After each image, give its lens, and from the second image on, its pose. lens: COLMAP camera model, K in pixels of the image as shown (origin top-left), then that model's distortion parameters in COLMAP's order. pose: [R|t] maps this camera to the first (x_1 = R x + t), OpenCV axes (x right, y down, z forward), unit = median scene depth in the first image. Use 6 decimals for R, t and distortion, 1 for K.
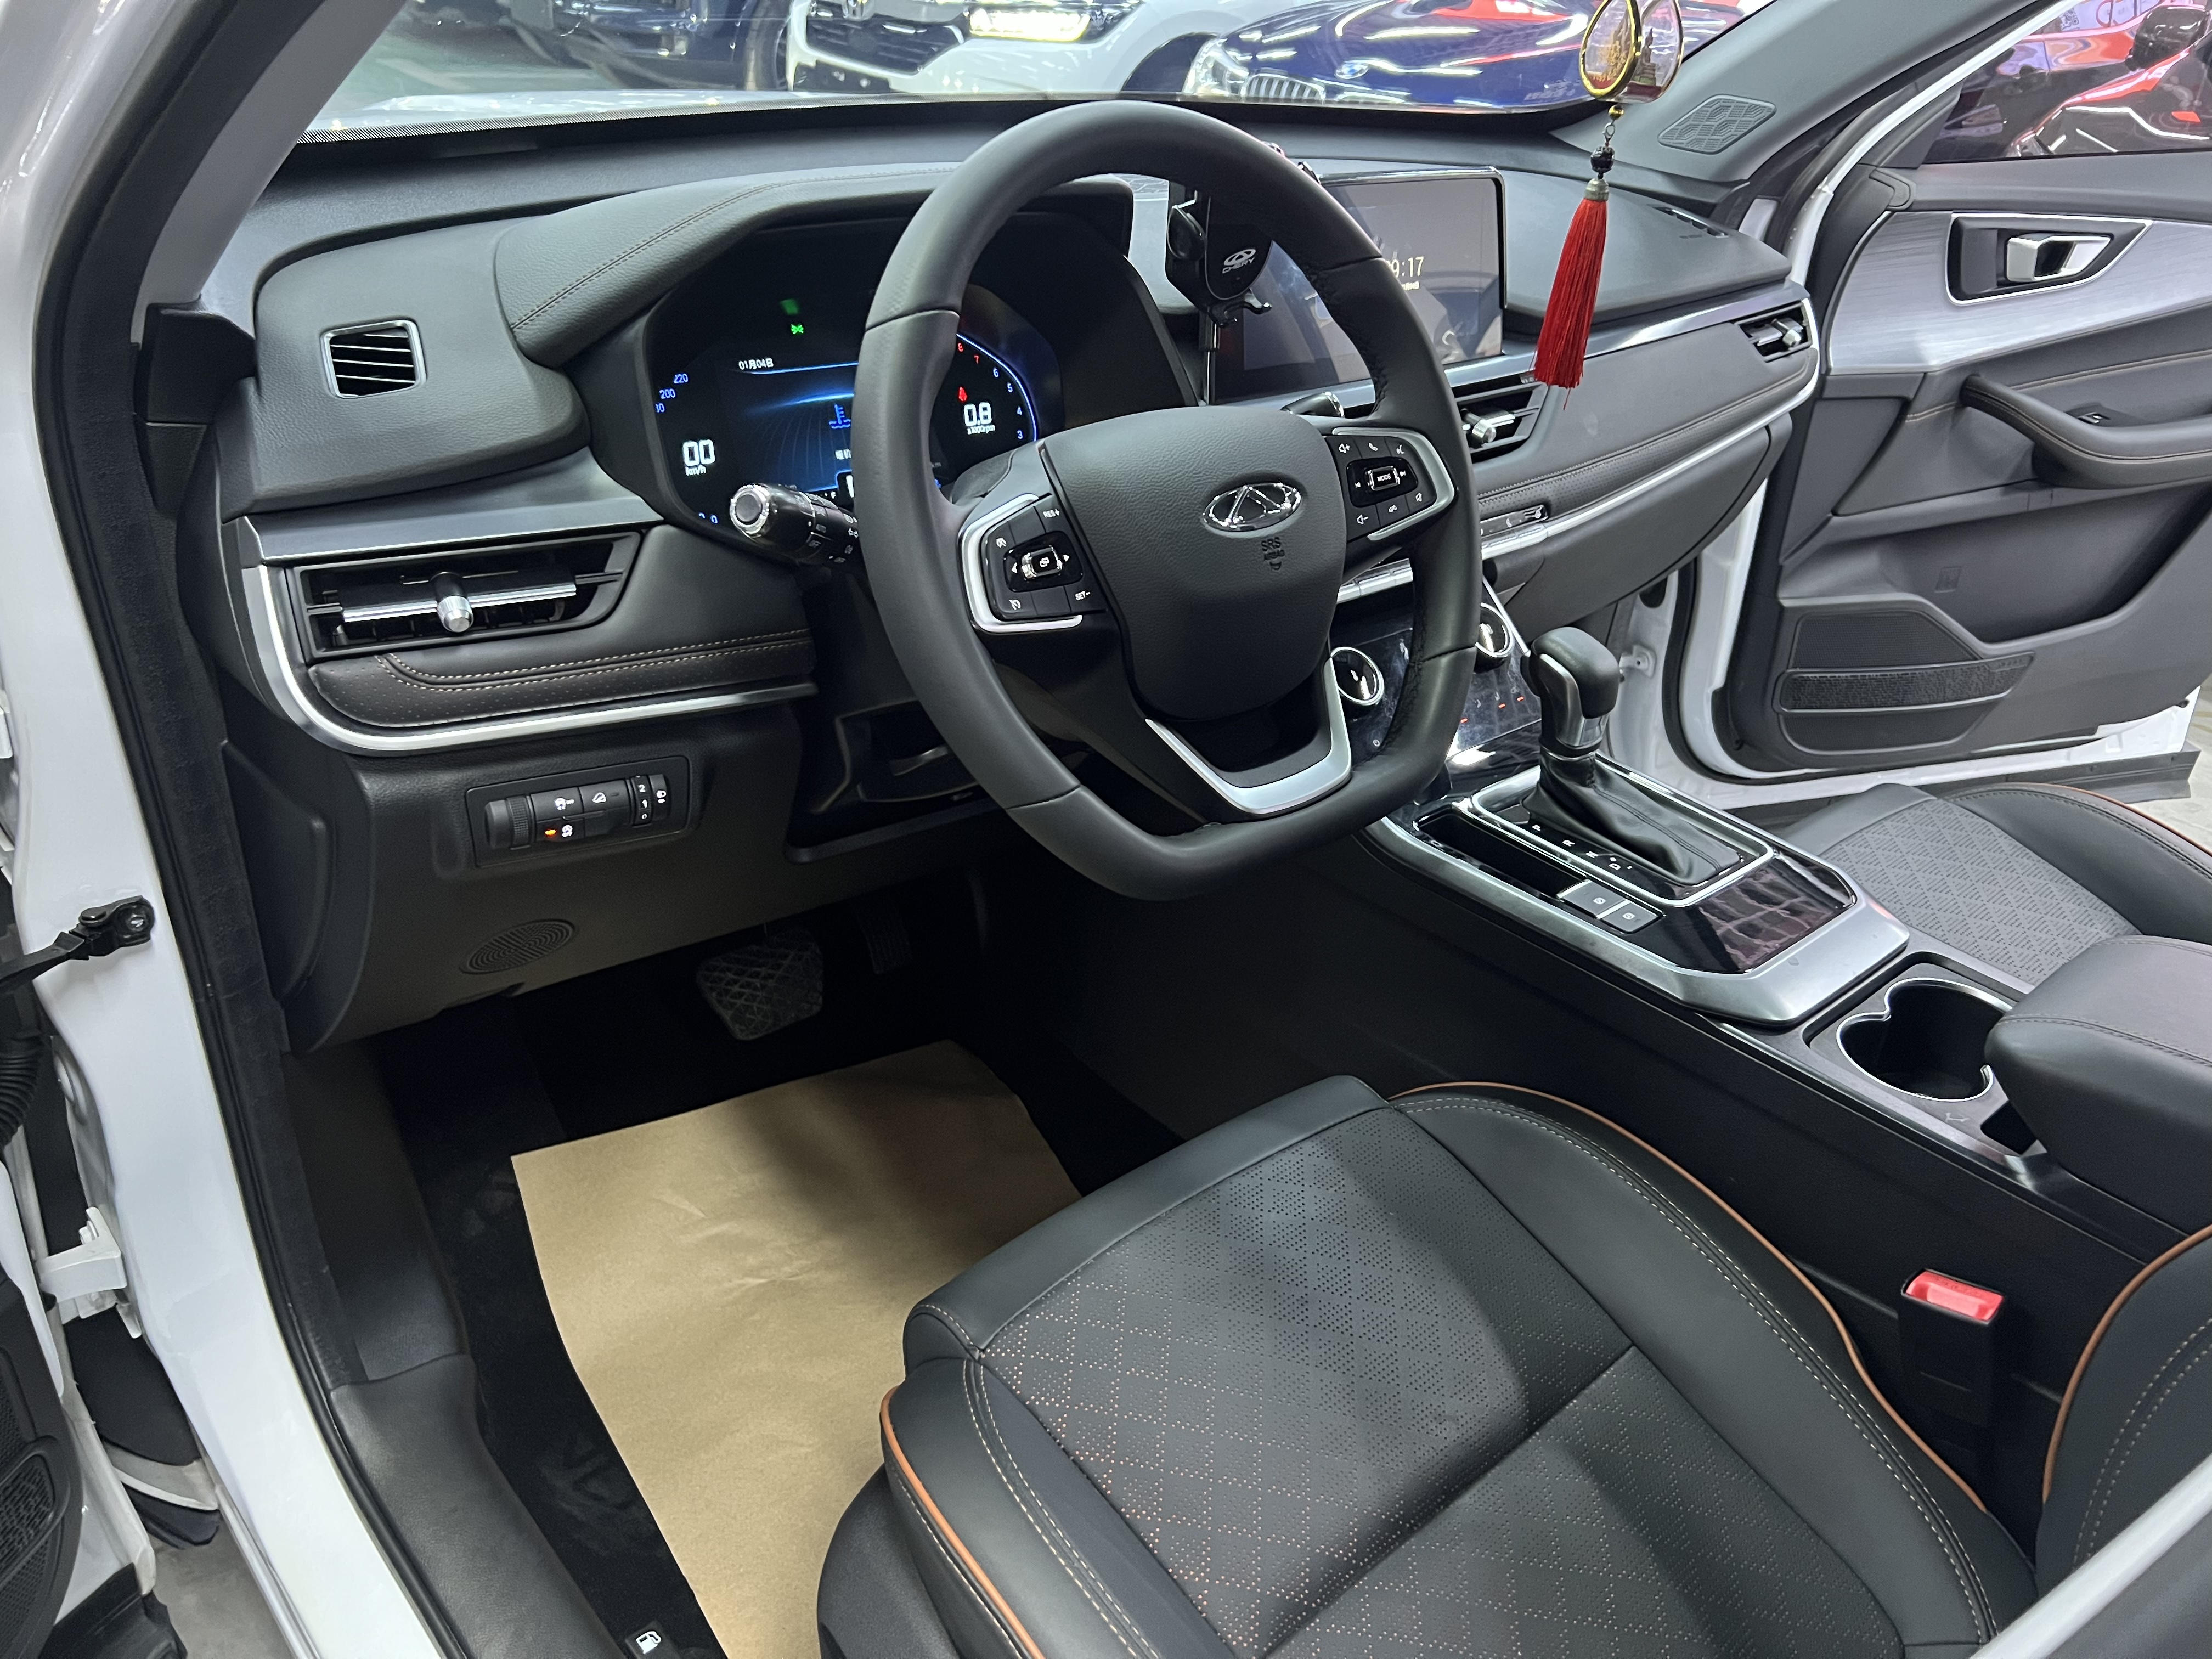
lens RADIAL K [[1682.6, 0, 1106.0], [0, 1682.6, 829.5], [0, 0, 1]] dist [0.142560, -0.270380]
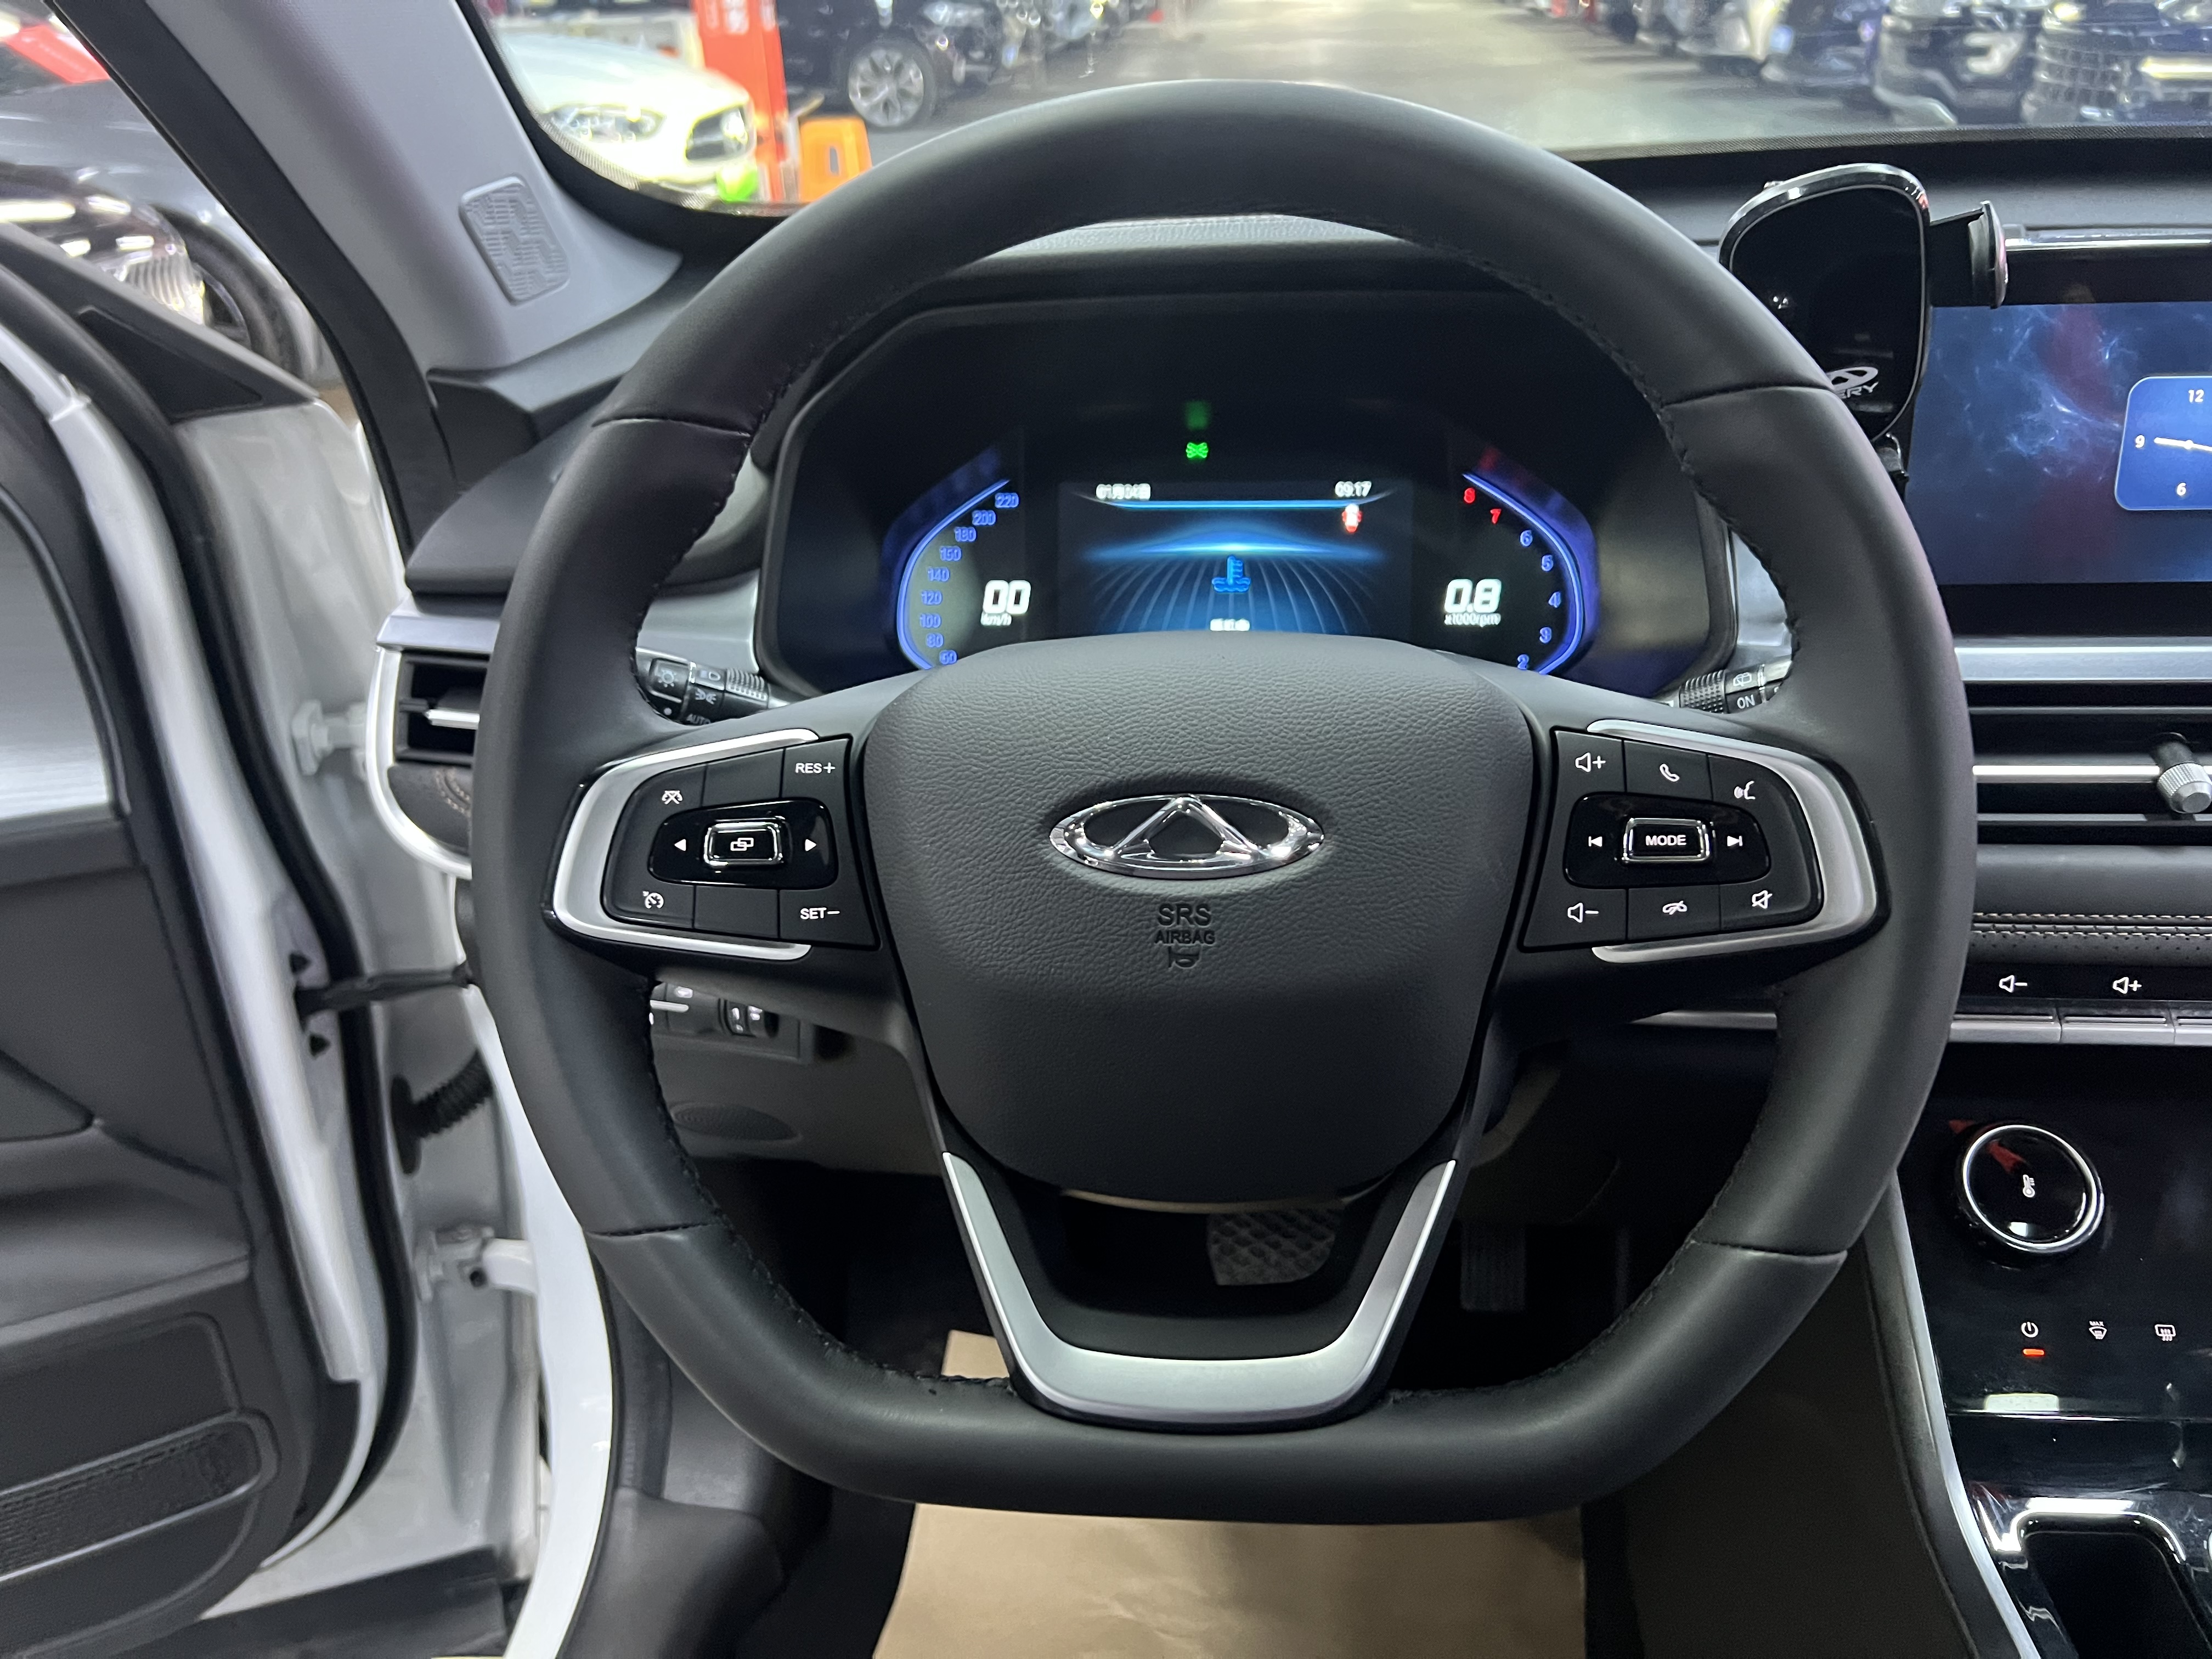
lens RADIAL K [[1654.9, 0, 1137.6], [0, 1654.9, 847.5], [0, 0, 1]] dist [0.070454, -0.082477]
pose [[0.668396, 0.240075, -0.703996, 0.342427], [-0.273968, 0.959398, 0.067059, -0.172944], [0.691512, 0.148050, 0.707031, 0.509916]]
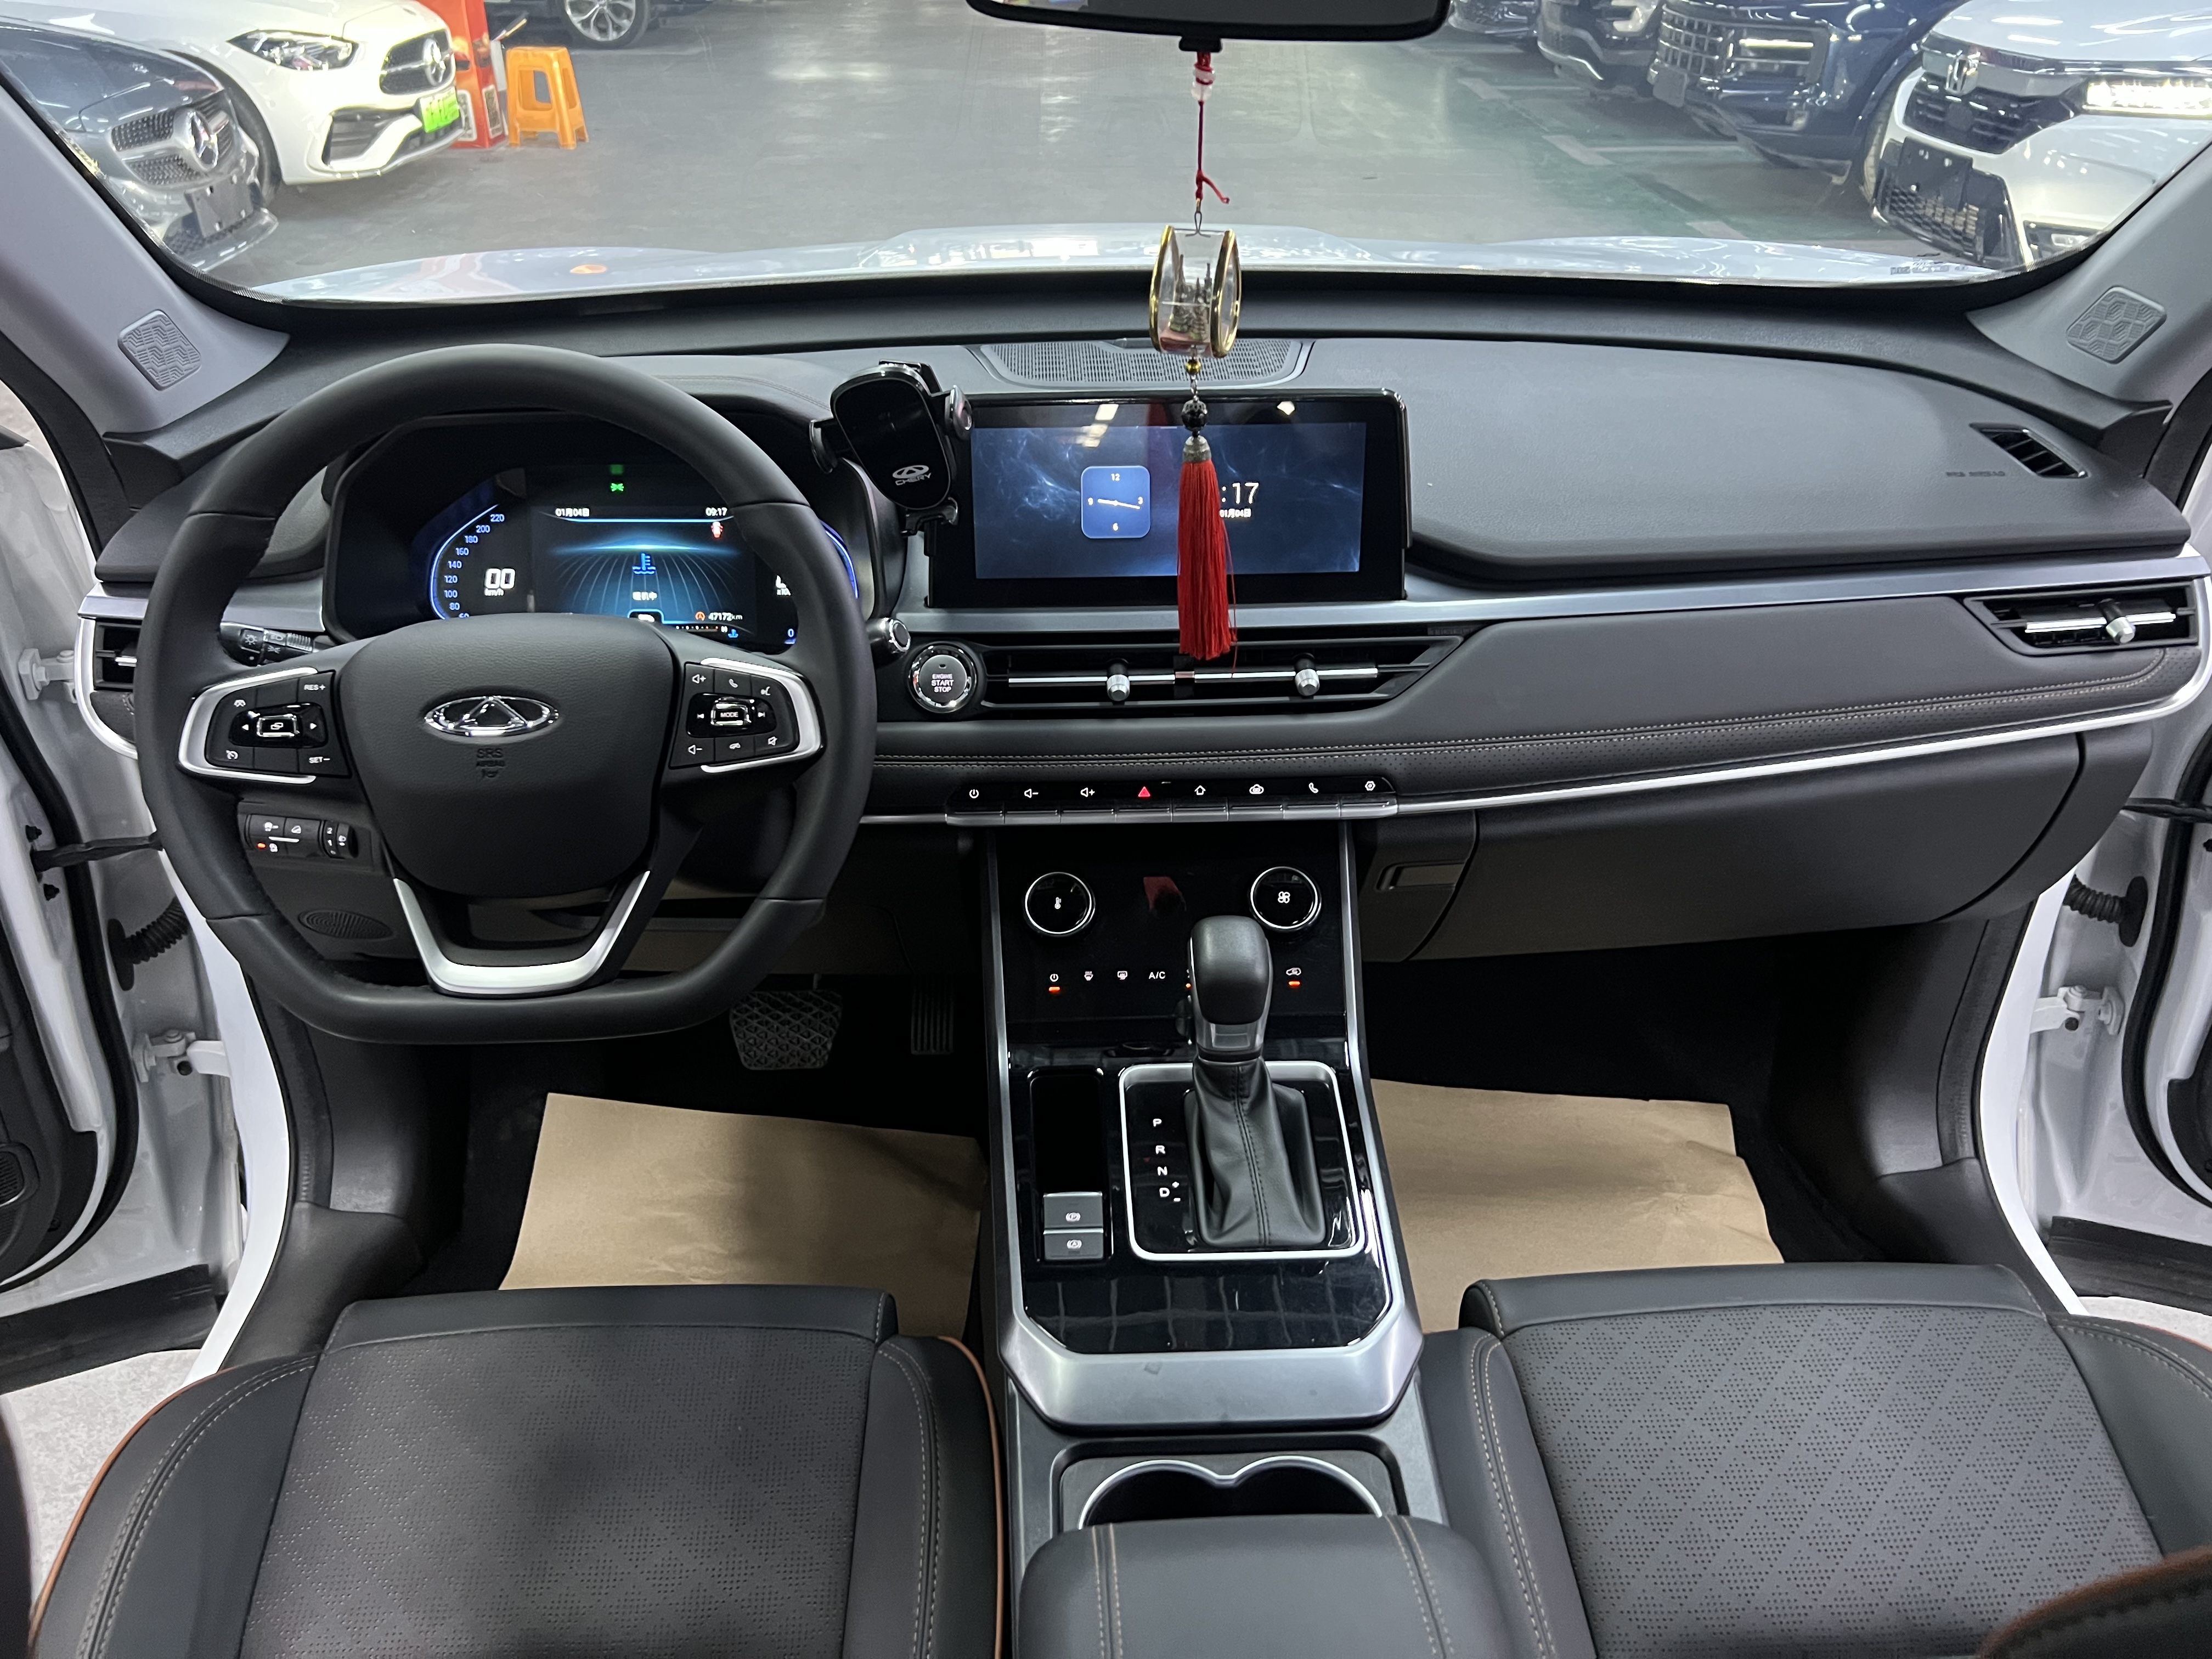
lens RADIAL K [[1645.4, 0, 1104.8], [0, 1645.4, 847.0], [0, 0, 1]] dist [0.042627, -0.030636]
pose [[0.752567, 0.253492, -0.607770, 0.826803], [-0.257212, 0.962778, 0.083070, -0.237523], [0.606206, 0.093810, 0.789756, 0.331915]]
